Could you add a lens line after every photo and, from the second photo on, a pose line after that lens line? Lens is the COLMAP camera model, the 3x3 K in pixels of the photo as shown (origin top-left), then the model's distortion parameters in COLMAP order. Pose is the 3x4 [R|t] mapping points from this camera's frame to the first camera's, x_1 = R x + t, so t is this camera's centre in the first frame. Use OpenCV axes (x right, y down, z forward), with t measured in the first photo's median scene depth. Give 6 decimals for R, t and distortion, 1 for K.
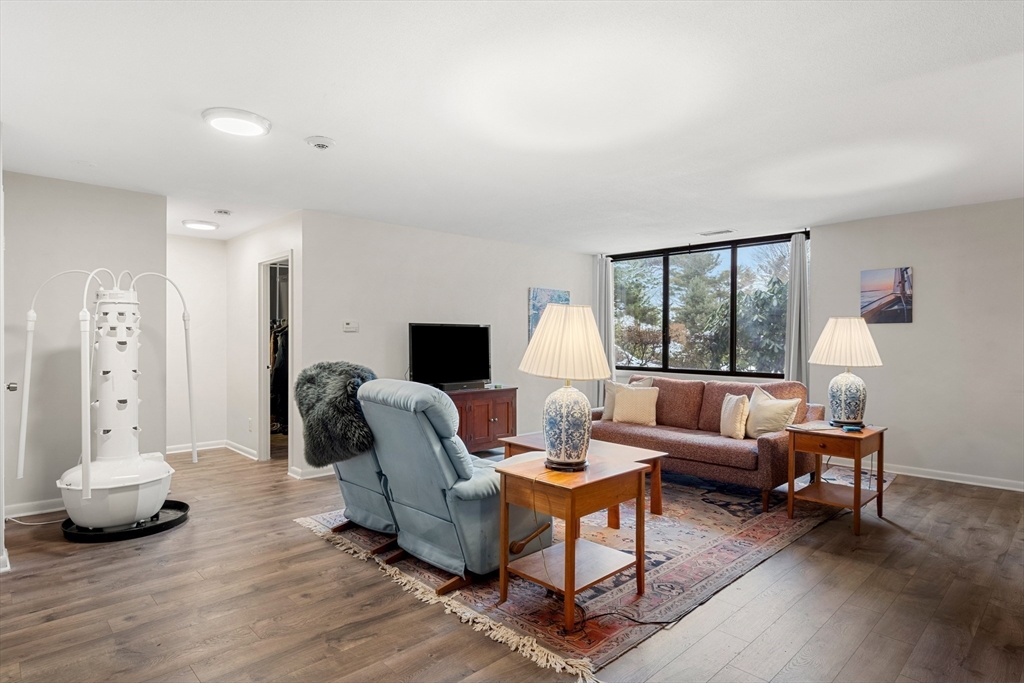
lens RADIAL K [[552.8, 0, 506.2], [0, 552.8, 342.2], [0, 0, 1]] dist [0.004707, 0.001041]
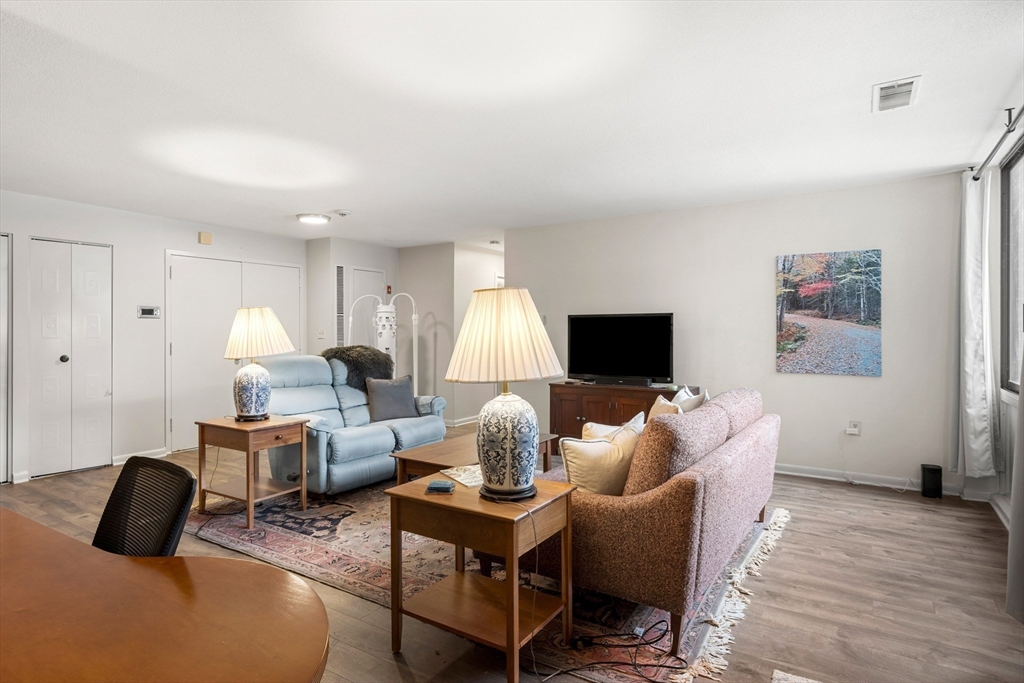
lens RADIAL K [[552.8, 0, 510.7], [0, 552.8, 336.3], [0, 0, 1]] dist [0.004707, 0.001041]
pose [[0.241837, 0.007730, -0.970286, 0.859115], [-0.001170, 0.999970, 0.007675, -0.002686], [0.970316, -0.000720, 0.241838, 0.669867]]
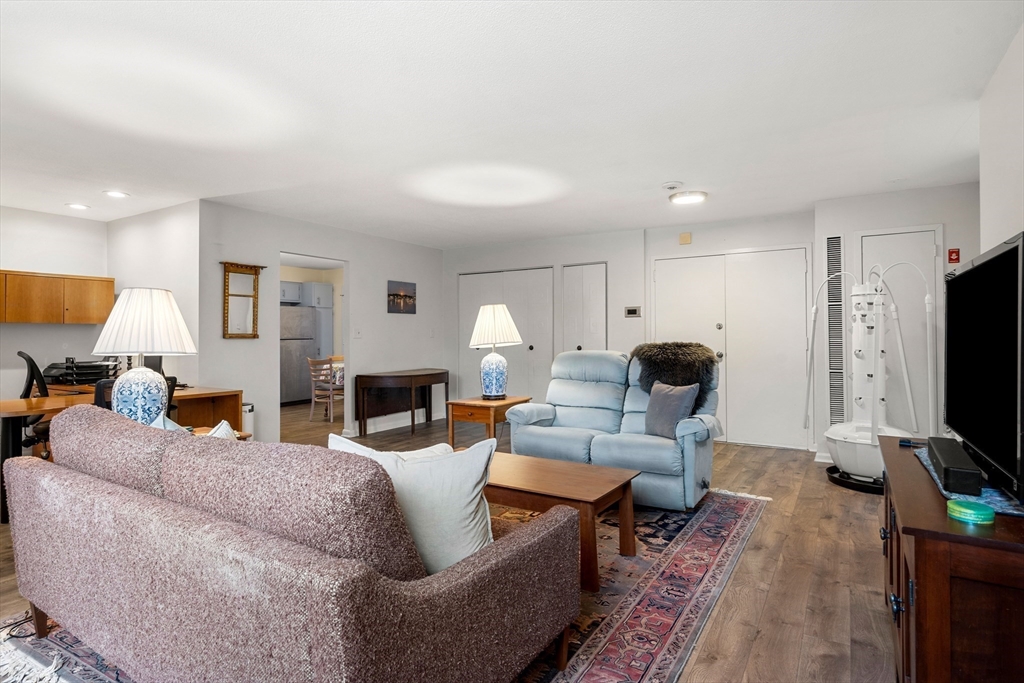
lens RADIAL K [[552.8, 0, 507.4], [0, 552.8, 334.3], [0, 0, 1]] dist [0.004707, 0.001041]
pose [[-0.966478, 0.000788, -0.256749, 0.268730], [0.000012, 0.999995, 0.003023, 0.007633], [0.256750, 0.002918, -0.966473, 1.389645]]
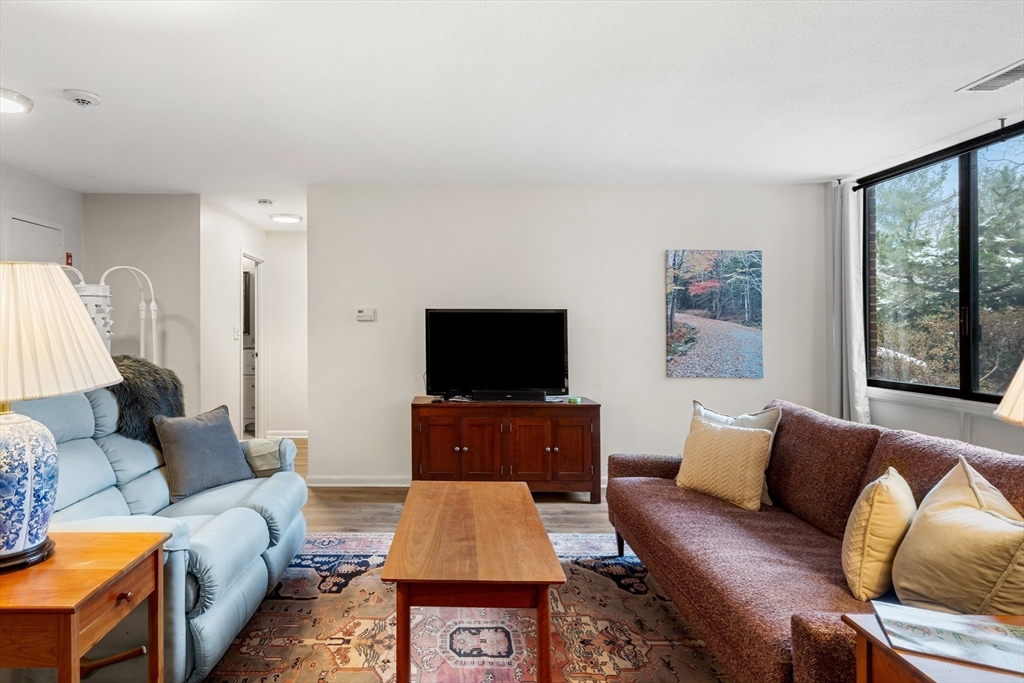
lens RADIAL K [[575.1, 0, 450.3], [0, 575.1, 335.2], [0, 0, 1]] dist [0.000273, 0.003797]
pose [[0.730462, 0.006713, -0.682921, 0.420879], [-0.005623, 0.999977, 0.003815, -0.001443], [0.682931, 0.001053, 0.730483, 0.454989]]
